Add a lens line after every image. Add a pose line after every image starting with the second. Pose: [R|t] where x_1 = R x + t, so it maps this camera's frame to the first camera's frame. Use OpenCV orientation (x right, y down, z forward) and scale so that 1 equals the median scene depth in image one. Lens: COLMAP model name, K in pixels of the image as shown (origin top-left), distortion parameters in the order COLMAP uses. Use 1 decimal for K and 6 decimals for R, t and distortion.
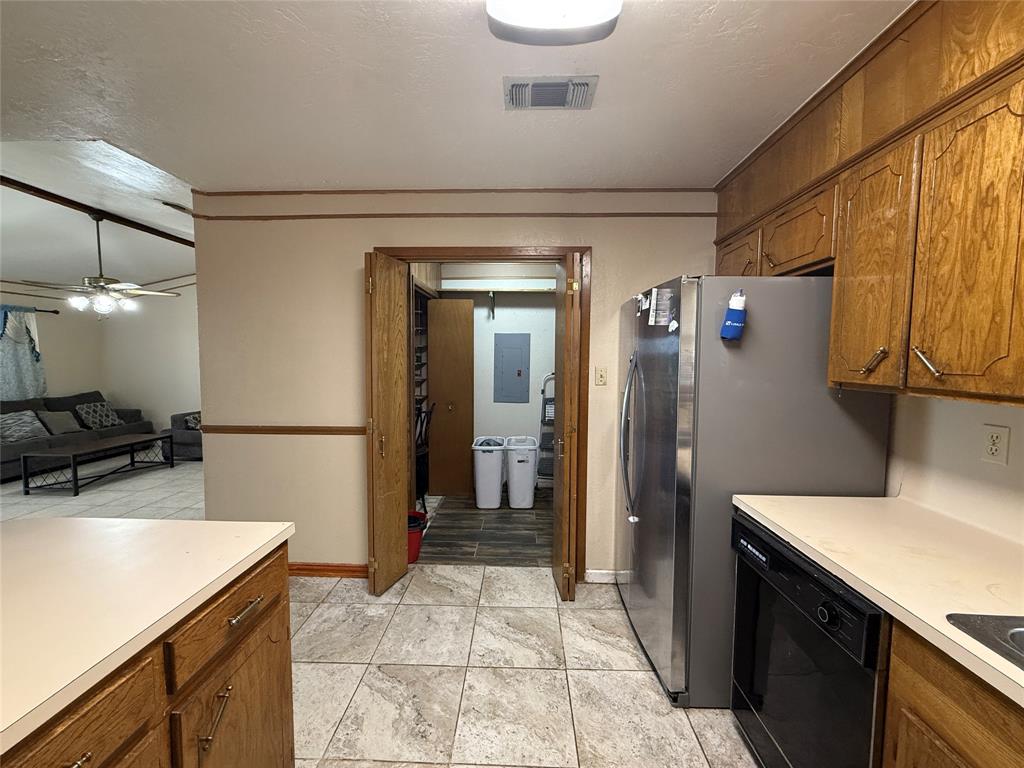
lens RADIAL K [[408.2, 0, 511.7], [0, 408.2, 384.5], [0, 0, 1]] dist [-0.009324, 0.001216]
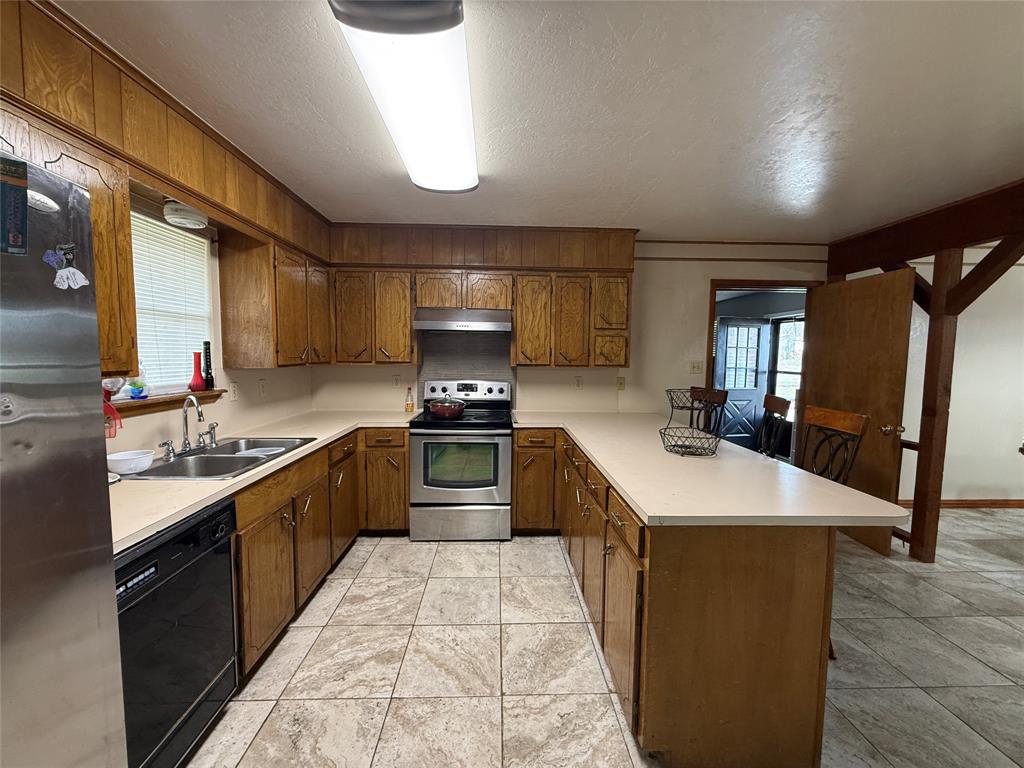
lens RADIAL K [[408.2, 0, 511.9], [0, 408.2, 383.9], [0, 0, 1]] dist [-0.009324, 0.001216]
pose [[-0.998173, -0.017604, -0.057807, -0.119545], [-0.025428, 0.990171, 0.137529, -0.125127], [0.054818, 0.138747, -0.988809, 1.858256]]
